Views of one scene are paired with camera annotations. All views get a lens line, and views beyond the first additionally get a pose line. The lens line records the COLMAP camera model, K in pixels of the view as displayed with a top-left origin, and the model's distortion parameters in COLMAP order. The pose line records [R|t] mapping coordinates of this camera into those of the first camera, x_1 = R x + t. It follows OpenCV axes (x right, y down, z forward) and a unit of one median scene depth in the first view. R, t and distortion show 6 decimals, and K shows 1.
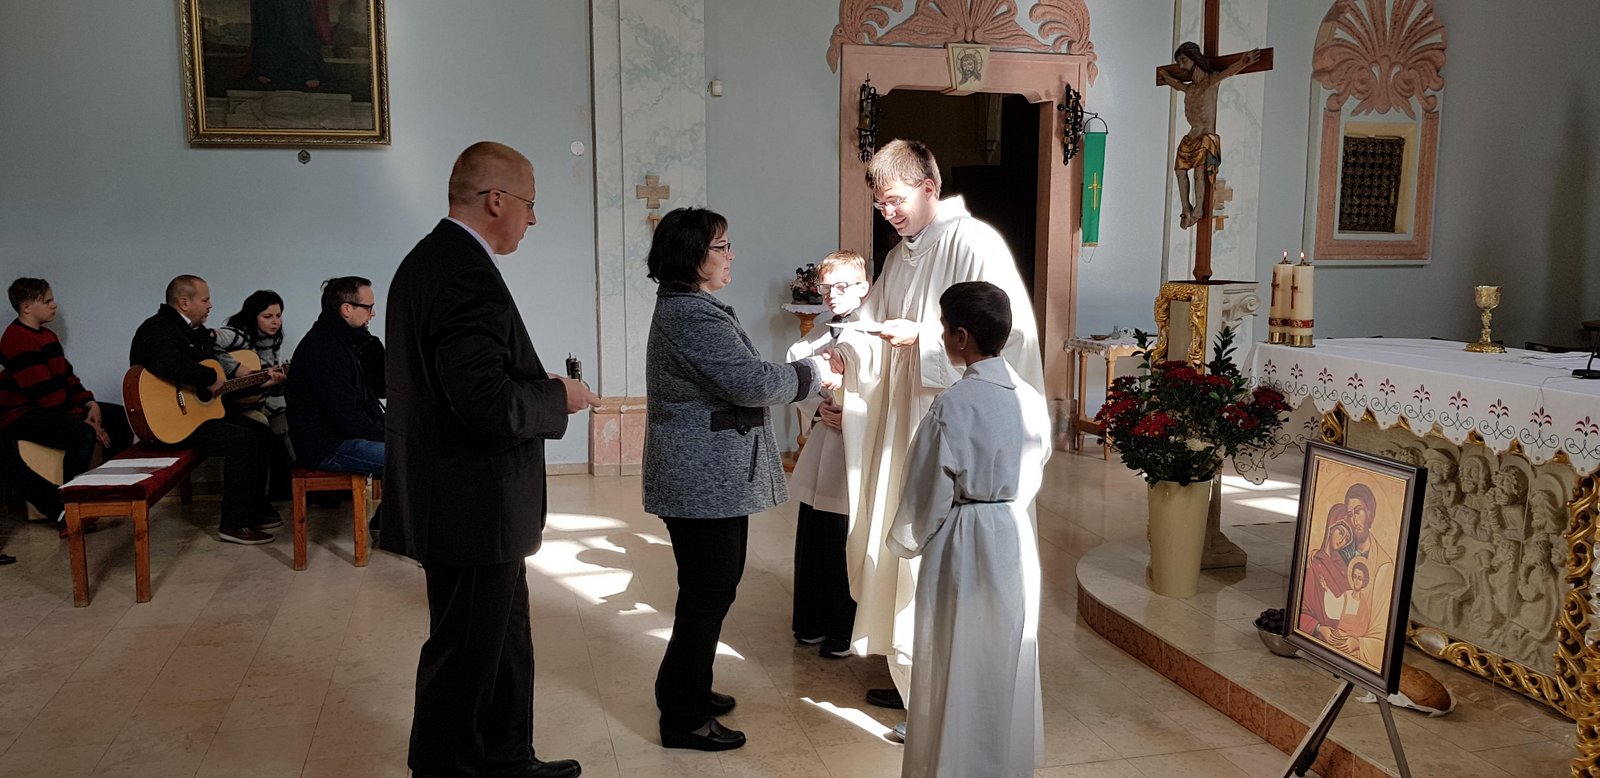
lens RADIAL K [[1241.4, 0, 812.4], [0, 1241.4, 389.0], [0, 0, 1]] dist [0.069581, -0.058179]
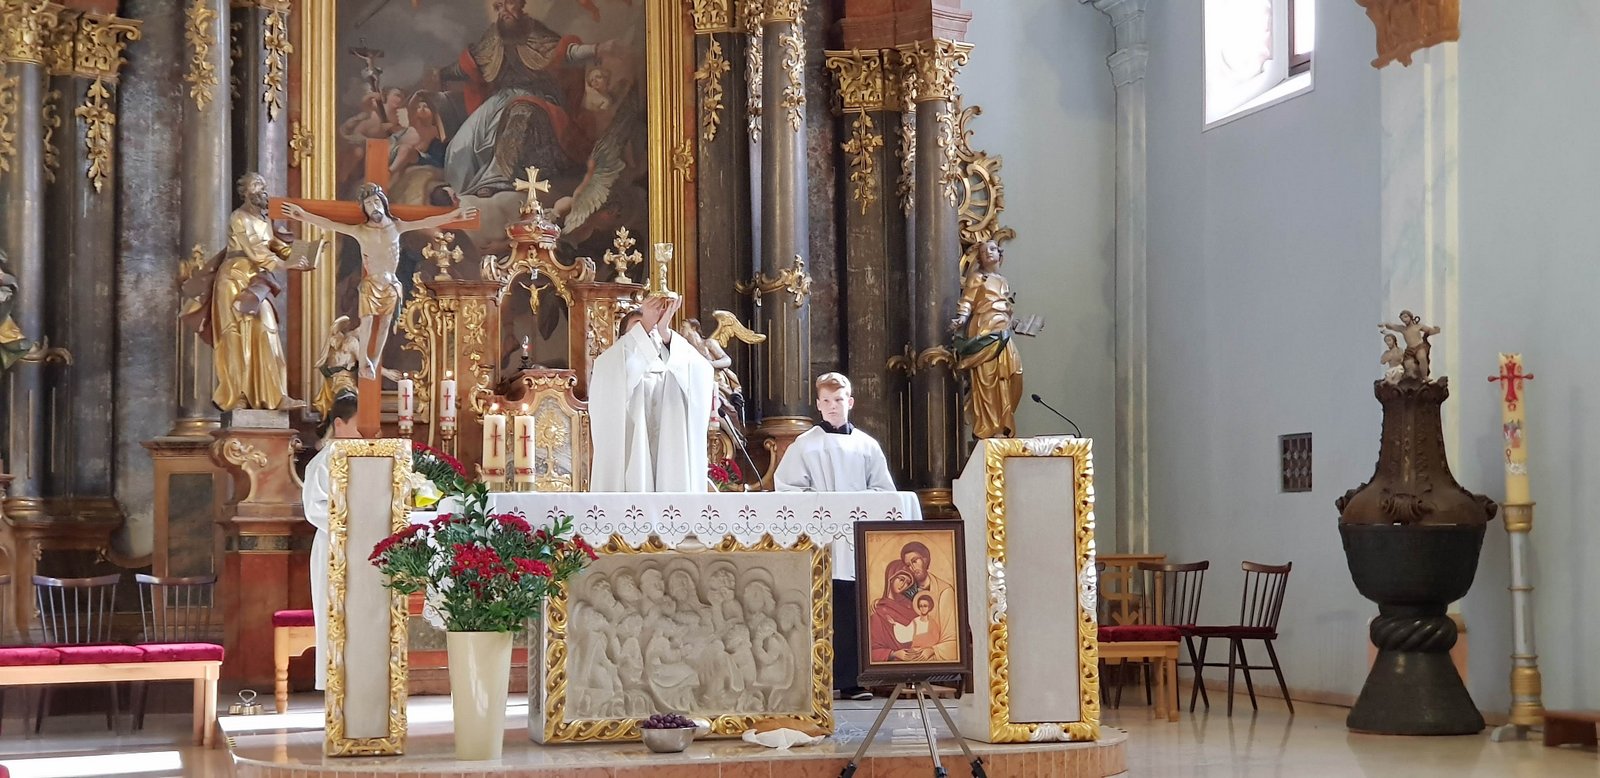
lens RADIAL K [[2353.8, 0, 827.7], [0, 2353.8, 373.1], [0, 0, 1]] dist [0.080188, 0.000000]
pose [[0.011695, 0.075357, 0.997088, -0.918877], [0.144317, 0.986589, -0.076256, 0.030974], [-0.989462, 0.144789, 0.000663, 0.431412]]
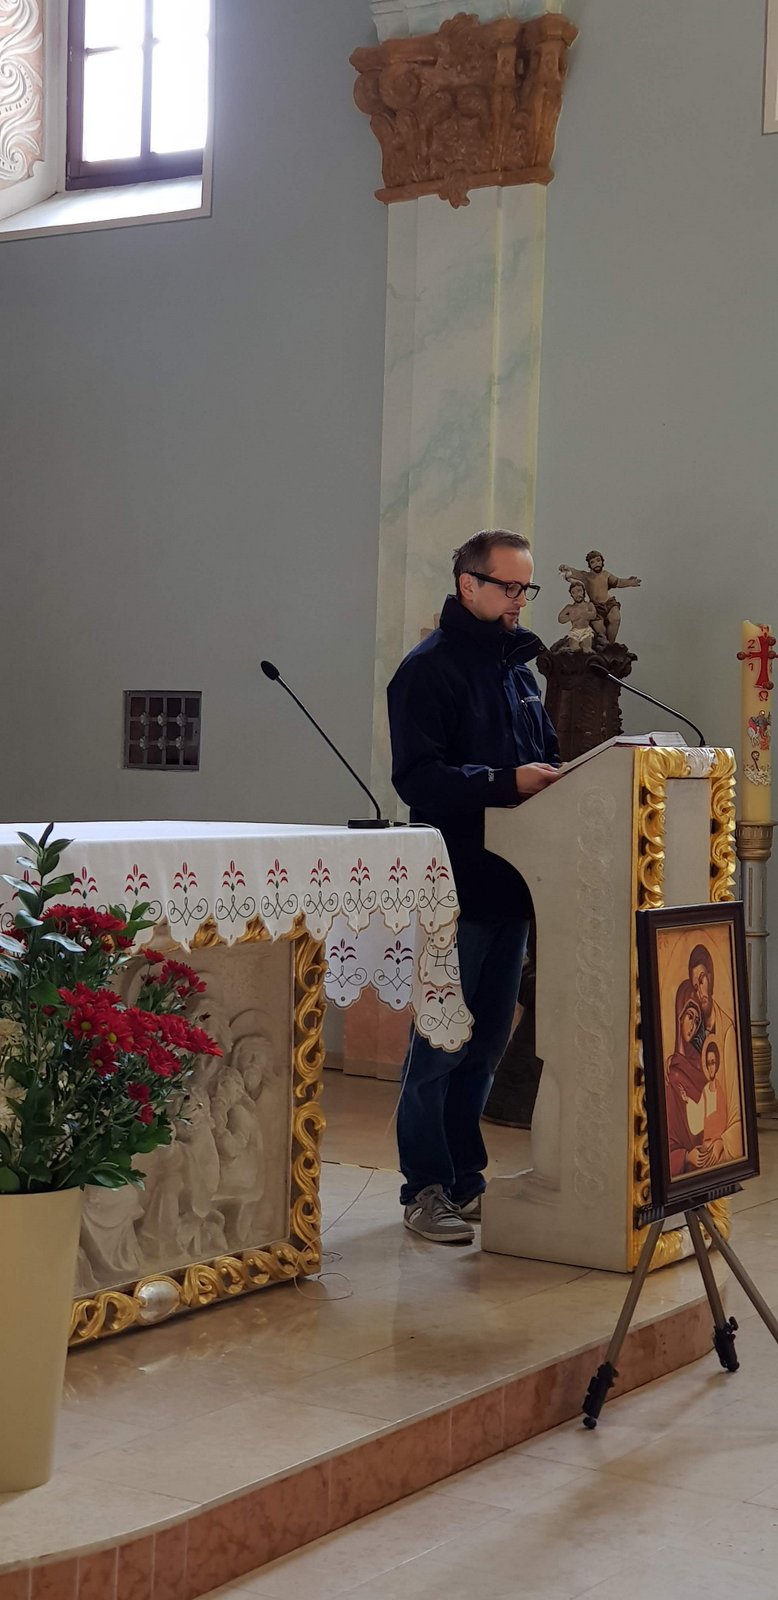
lens RADIAL K [[2353.8, 0, 400.7], [0, 2353.8, 845.9], [0, 0, 1]] dist [0.080188, 0.000000]
pose [[-0.661792, -0.039777, 0.748632, -0.215572], [0.082818, 0.988600, 0.125739, -0.074528], [-0.745099, 0.145213, -0.650953, 0.840915]]
